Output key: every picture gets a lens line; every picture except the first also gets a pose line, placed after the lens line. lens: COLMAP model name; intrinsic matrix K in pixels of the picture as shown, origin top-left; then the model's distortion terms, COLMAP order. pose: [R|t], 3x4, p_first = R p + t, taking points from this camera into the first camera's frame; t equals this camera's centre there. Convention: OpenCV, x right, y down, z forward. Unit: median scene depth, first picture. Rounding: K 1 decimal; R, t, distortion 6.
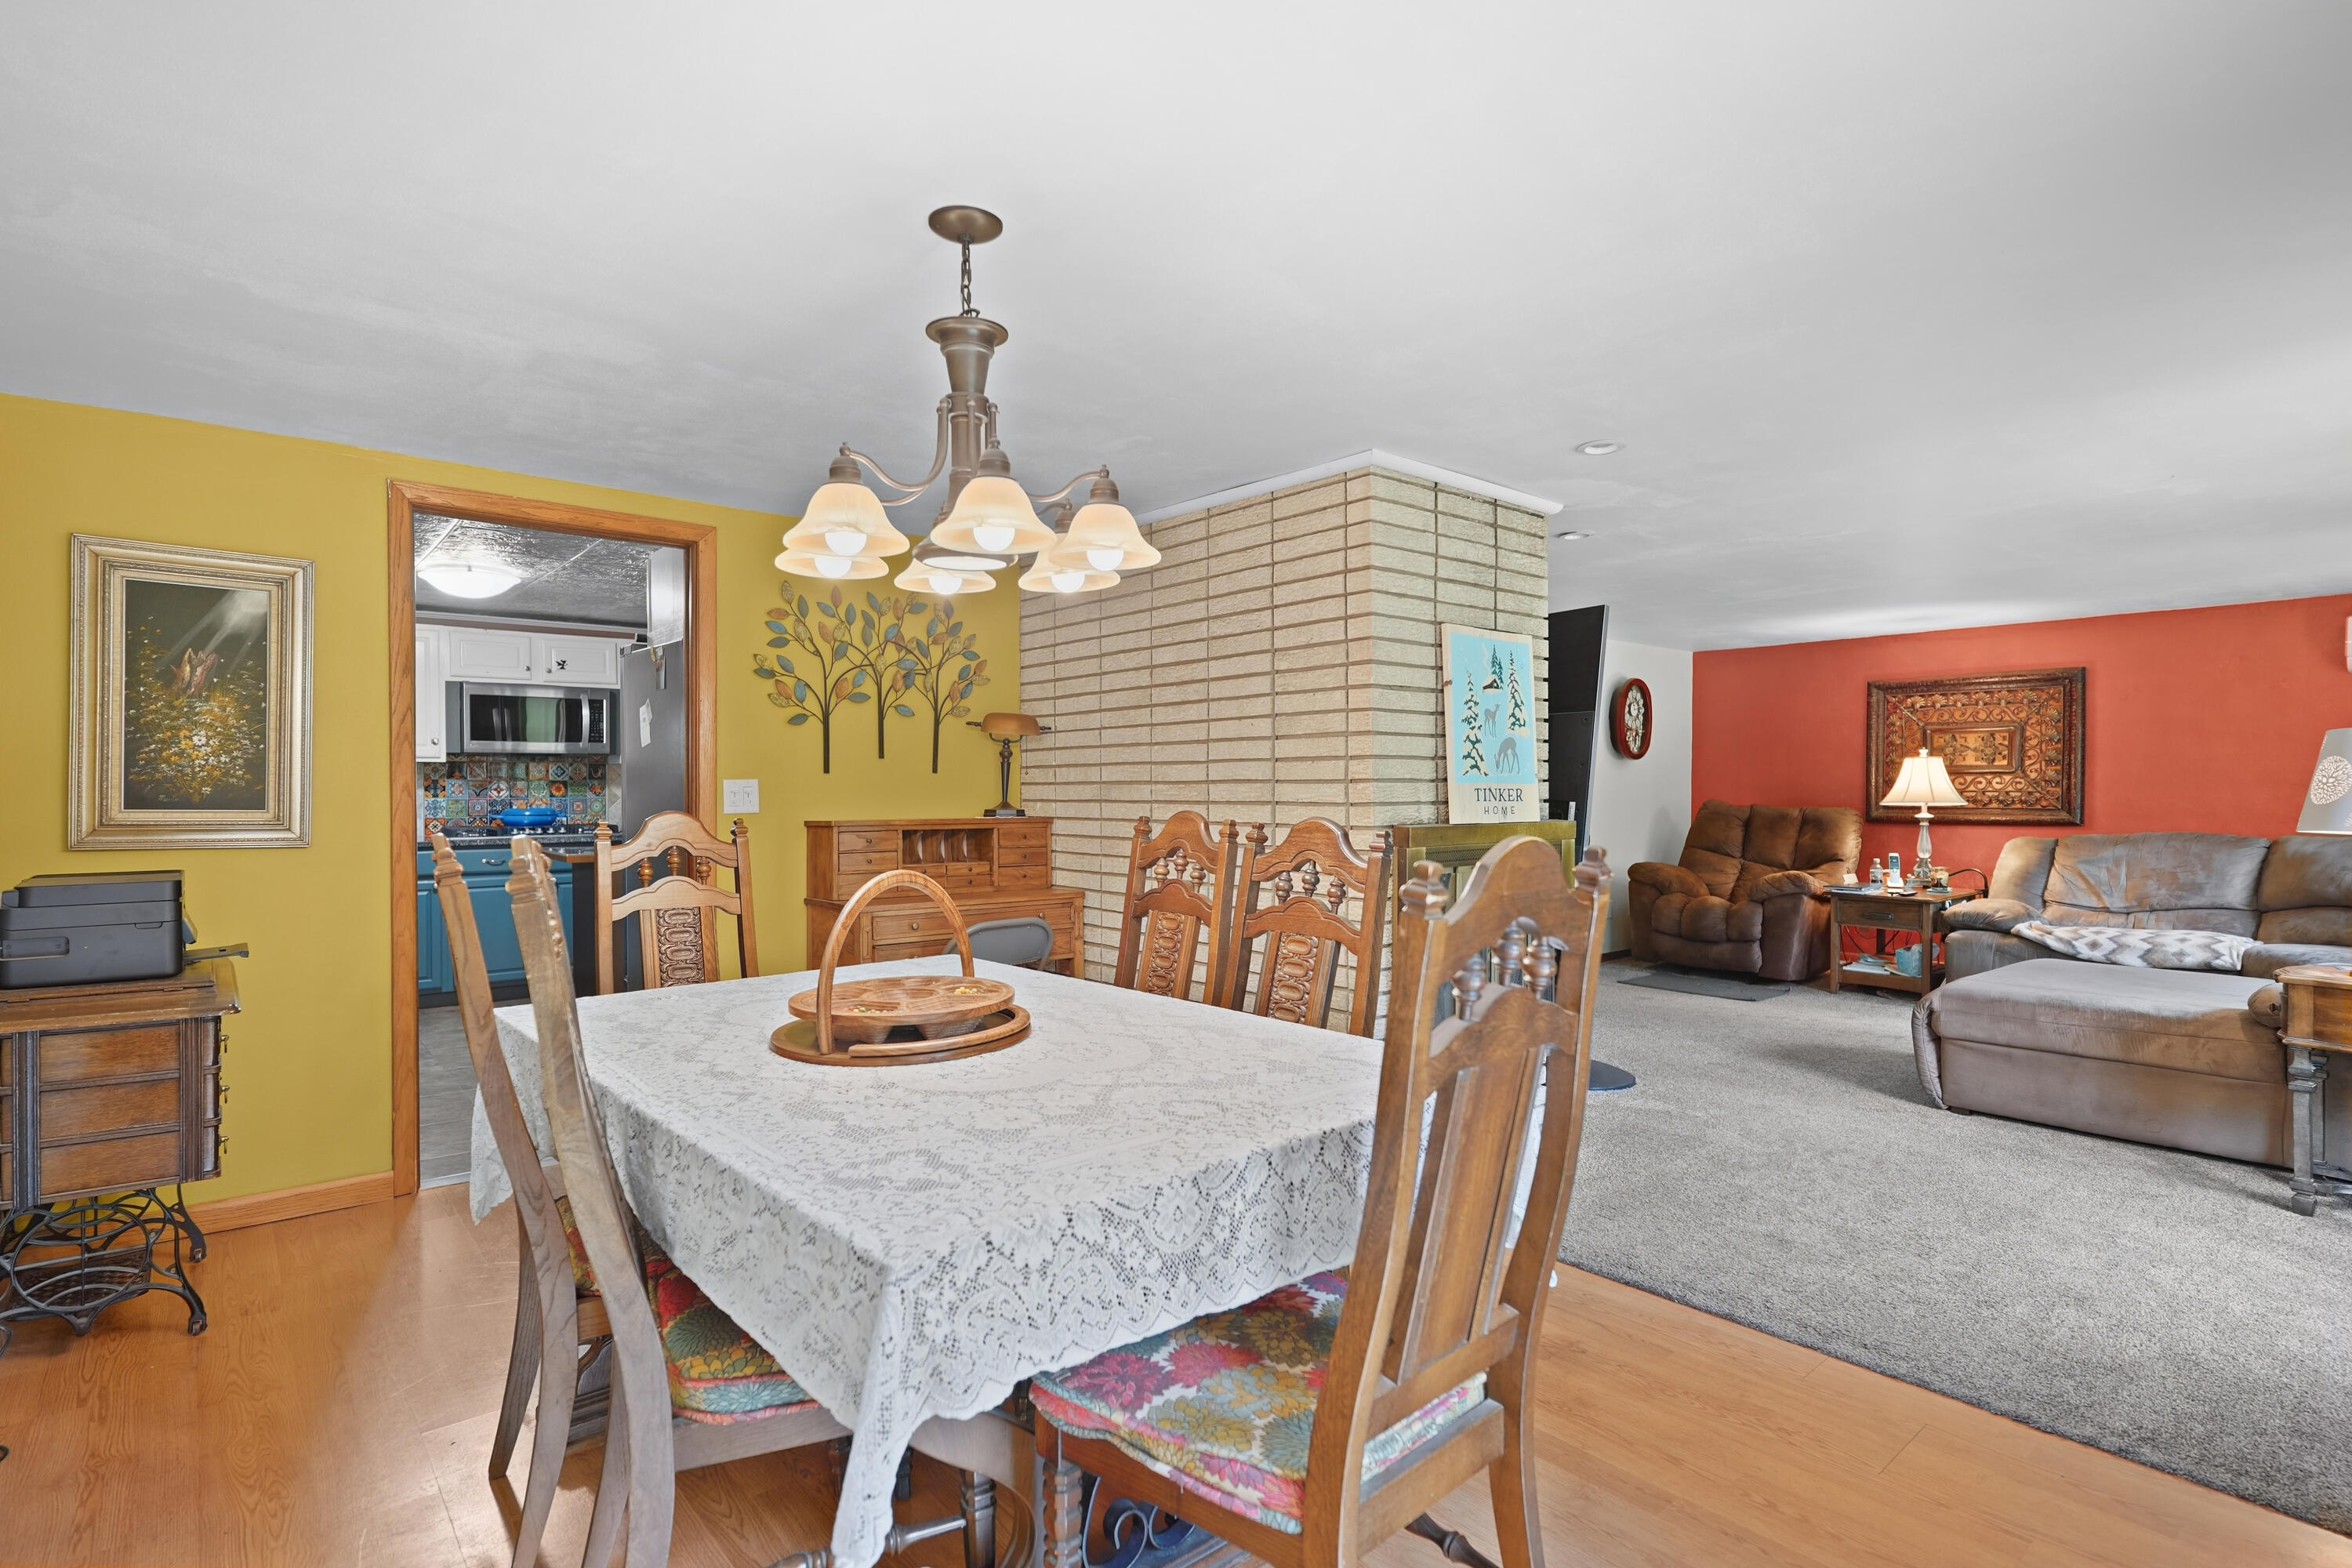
lens RADIAL K [[1162.7, 0, 1188.5], [0, 1162.7, 781.1], [0, 0, 1]] dist [0.004076, -0.004448]
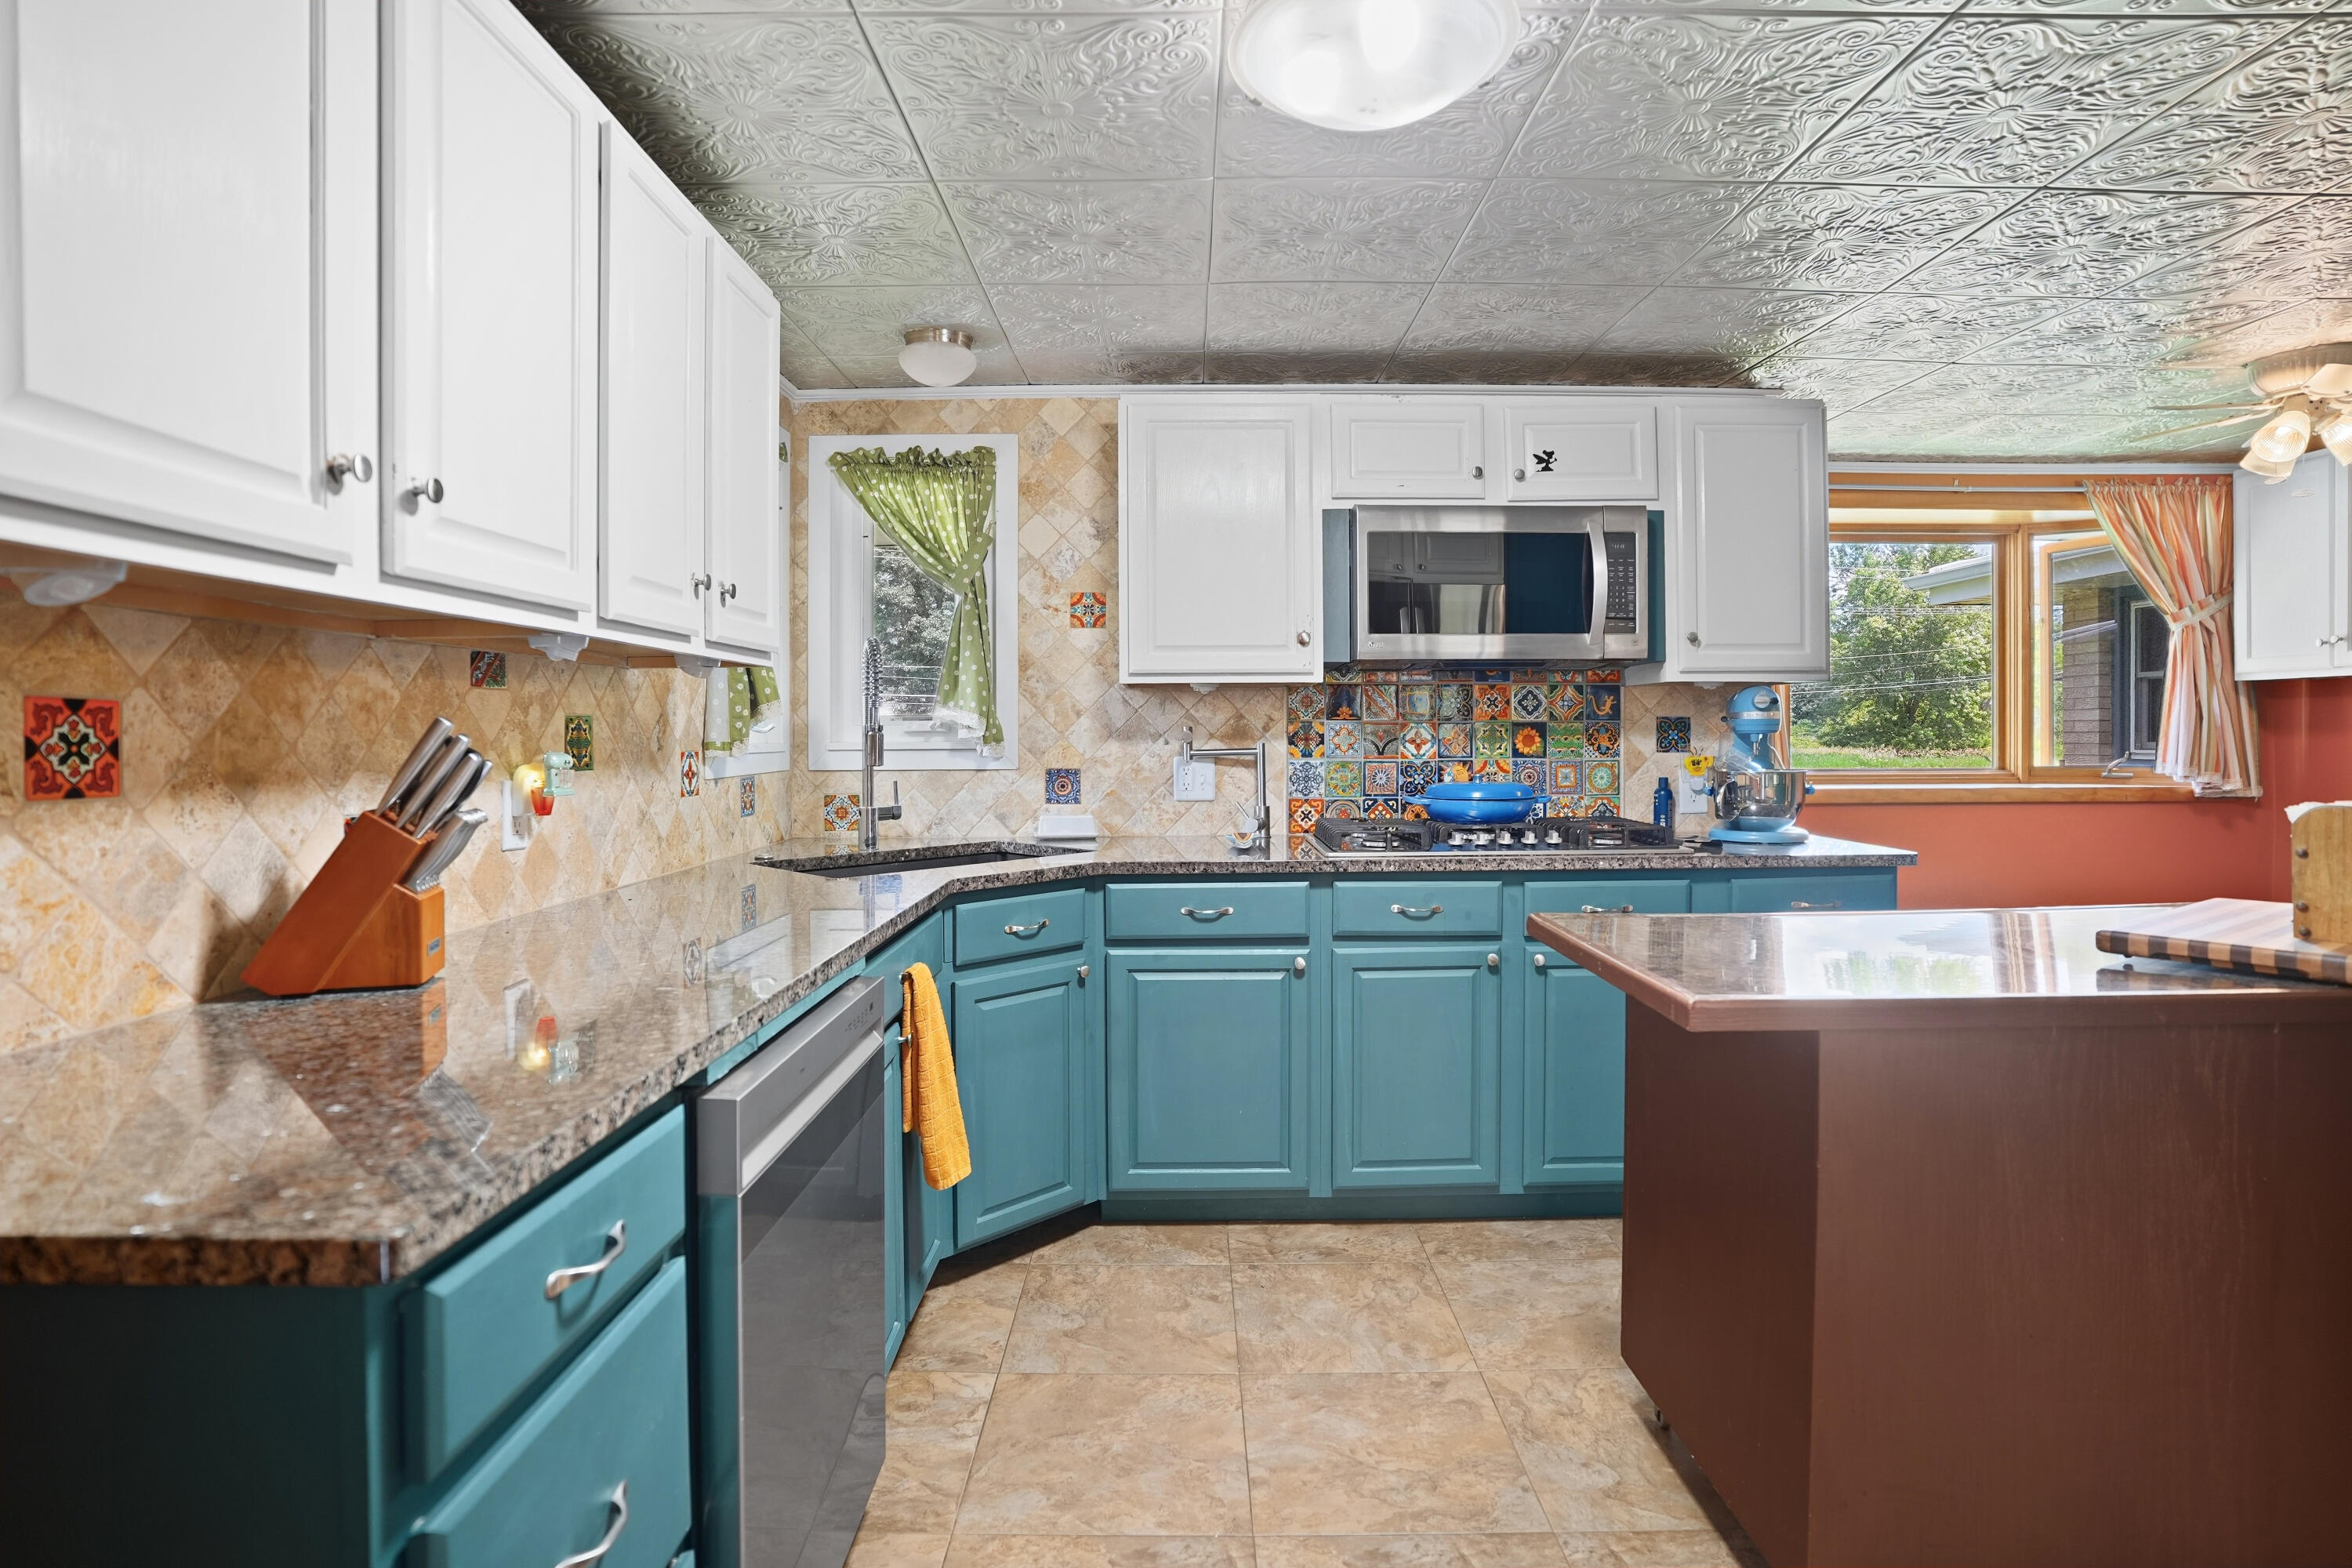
lens RADIAL K [[1162.7, 0, 1182.2], [0, 1162.7, 774.7], [0, 0, 1]] dist [0.004076, -0.004448]
pose [[0.760583, 0.022542, -0.648849, -0.361601], [0.005220, 0.999152, 0.040831, 0.001000], [0.649219, -0.034442, 0.759821, 0.581748]]
